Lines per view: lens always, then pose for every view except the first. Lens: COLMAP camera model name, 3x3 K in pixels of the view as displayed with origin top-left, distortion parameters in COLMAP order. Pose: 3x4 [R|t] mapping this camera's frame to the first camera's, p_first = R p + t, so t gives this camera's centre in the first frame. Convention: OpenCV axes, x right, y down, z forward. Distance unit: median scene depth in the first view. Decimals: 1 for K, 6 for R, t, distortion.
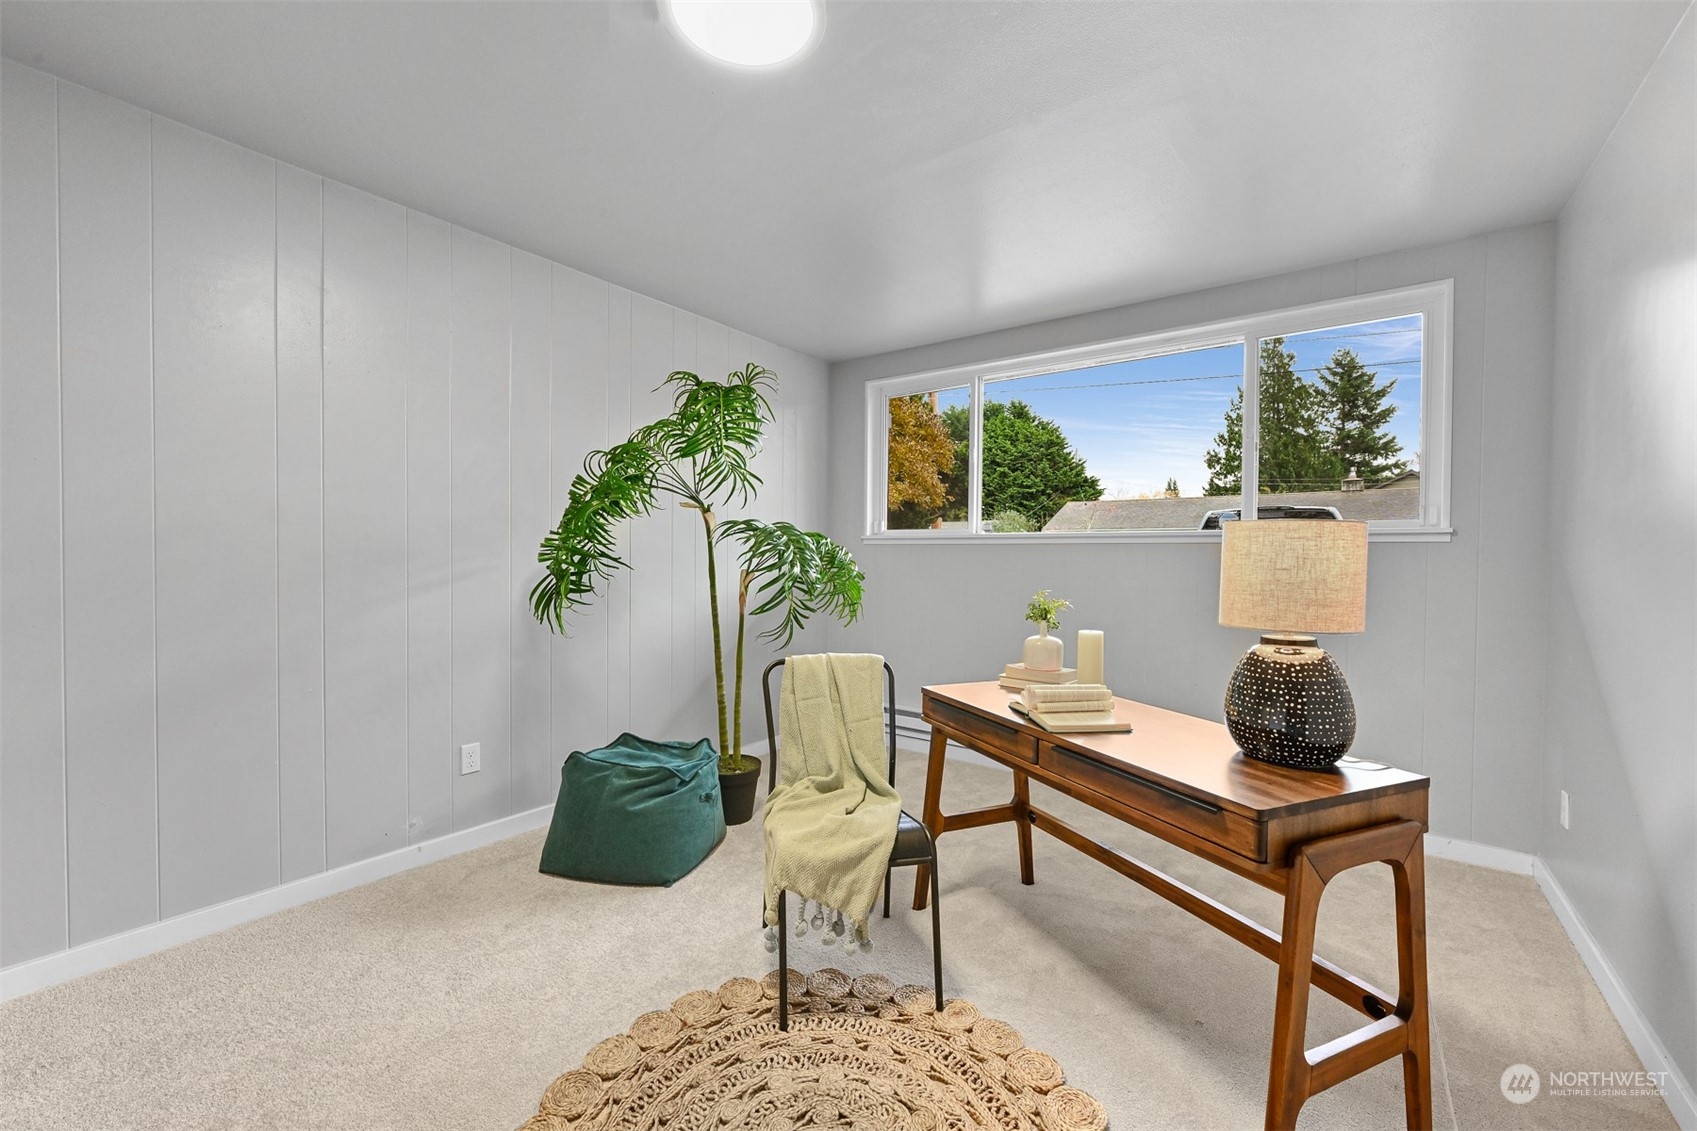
lens RADIAL K [[686.9, 0, 848.5], [0, 686.9, 565.5], [0, 0, 1]] dist [-0.001558, -0.000029]
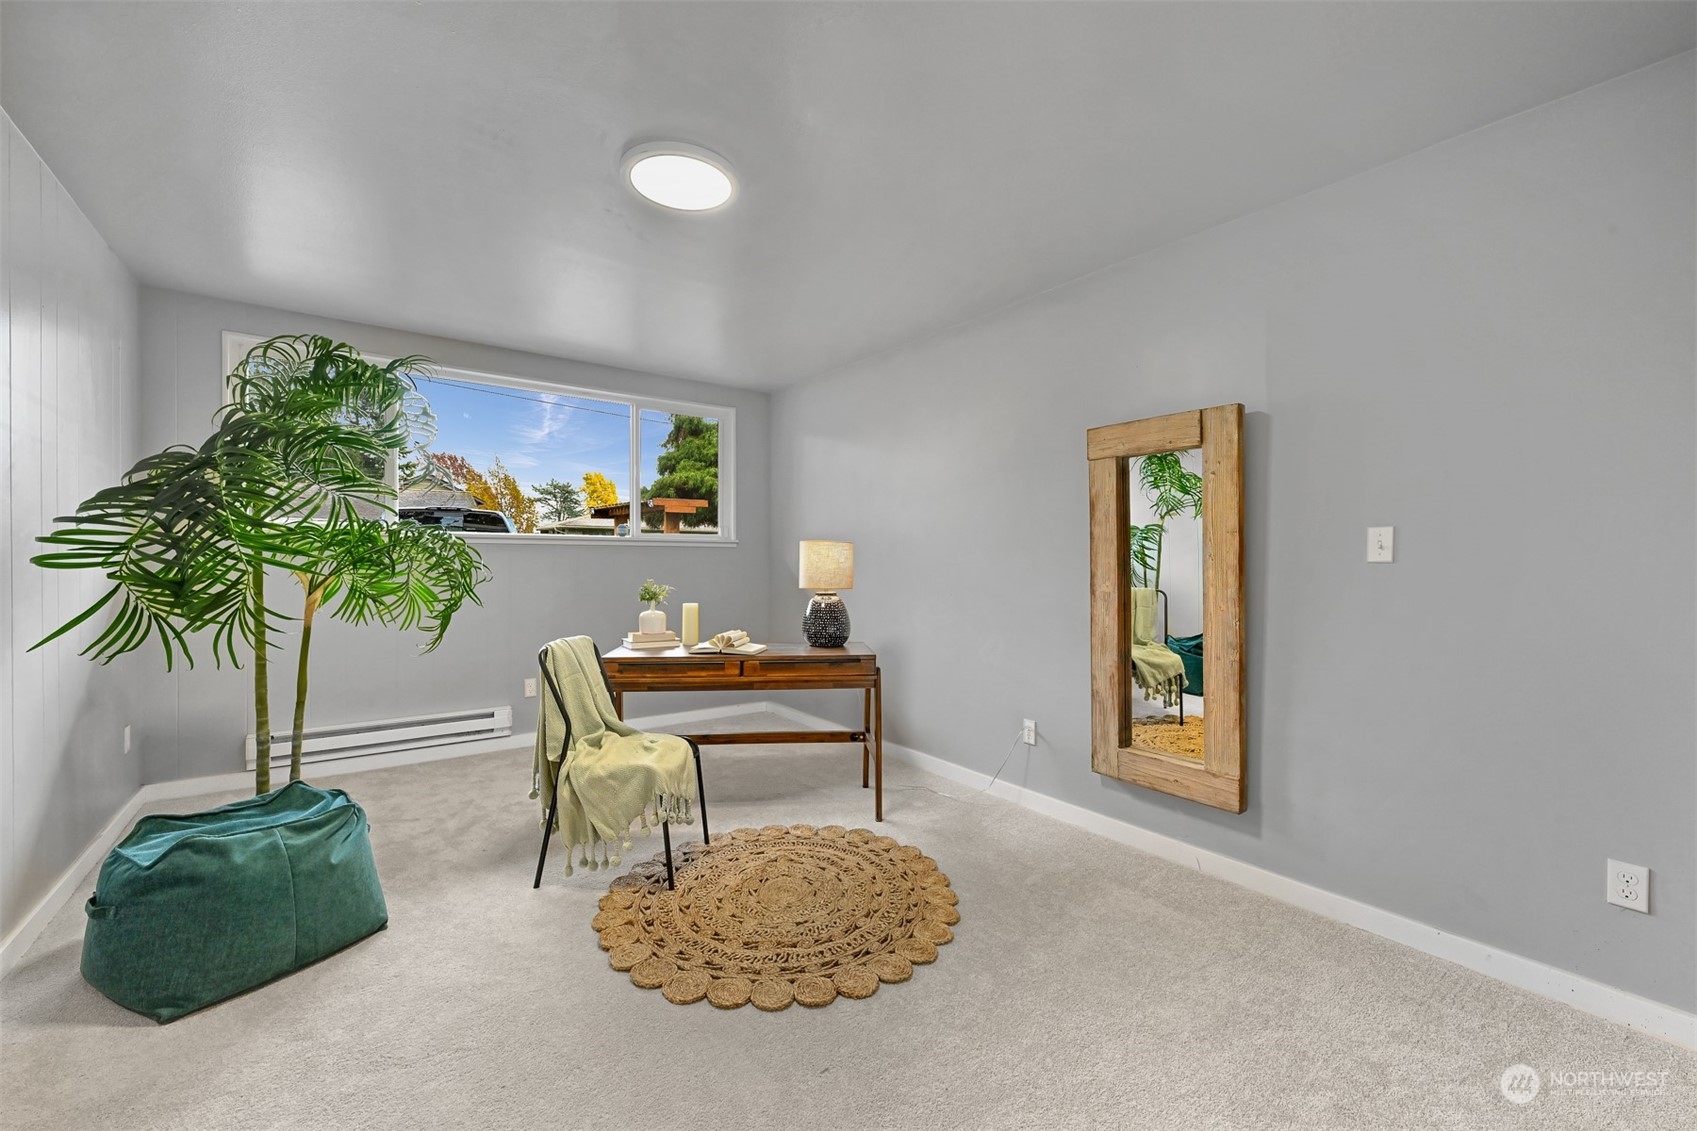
lens RADIAL K [[686.9, 0, 848.5], [0, 686.9, 565.5], [0, 0, 1]] dist [-0.001558, -0.000029]
pose [[0.302688, -0.020529, 0.952869, -0.992838], [0.010436, 0.999779, 0.018224, -0.016998], [-0.953033, 0.004428, 0.302835, 0.160141]]
